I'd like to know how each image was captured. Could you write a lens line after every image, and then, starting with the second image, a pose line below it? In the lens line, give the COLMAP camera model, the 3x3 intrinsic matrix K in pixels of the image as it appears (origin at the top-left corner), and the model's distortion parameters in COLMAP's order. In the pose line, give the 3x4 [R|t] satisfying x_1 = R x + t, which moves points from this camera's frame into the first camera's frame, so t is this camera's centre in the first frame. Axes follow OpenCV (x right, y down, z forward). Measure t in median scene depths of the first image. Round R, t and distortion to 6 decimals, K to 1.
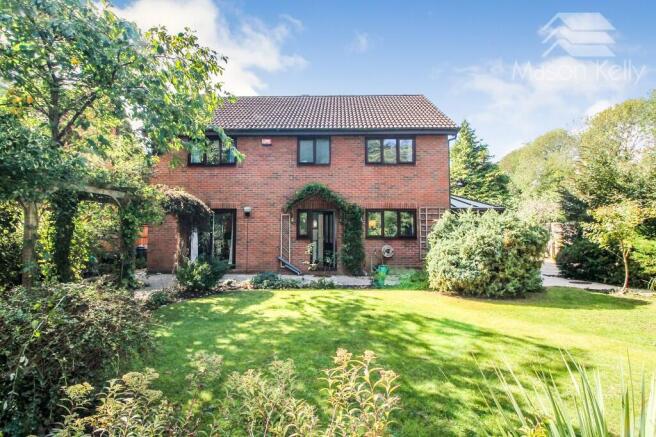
lens RADIAL K [[300.7, 0, 328.0], [0, 300.7, 218.5], [0, 0, 1]] dist [-0.016856, -0.000439]
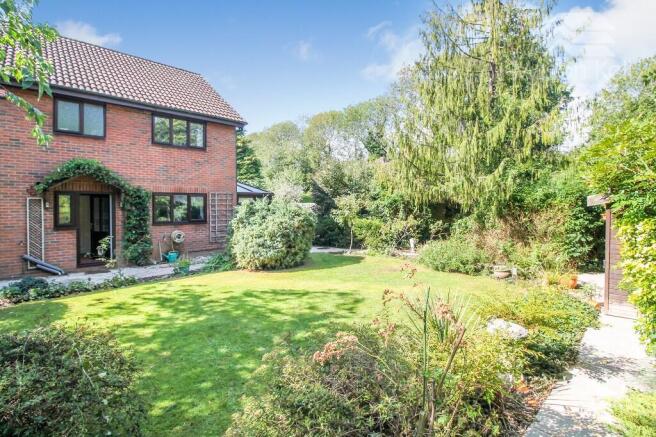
lens RADIAL K [[300.7, 0, 328.0], [0, 300.7, 218.5], [0, 0, 1]] dist [-0.016856, -0.000439]
pose [[0.702526, -0.035762, 0.710759, -0.192761], [-0.023296, 0.997046, 0.073192, -0.041025], [-0.711276, -0.067977, 0.699618, -0.035935]]
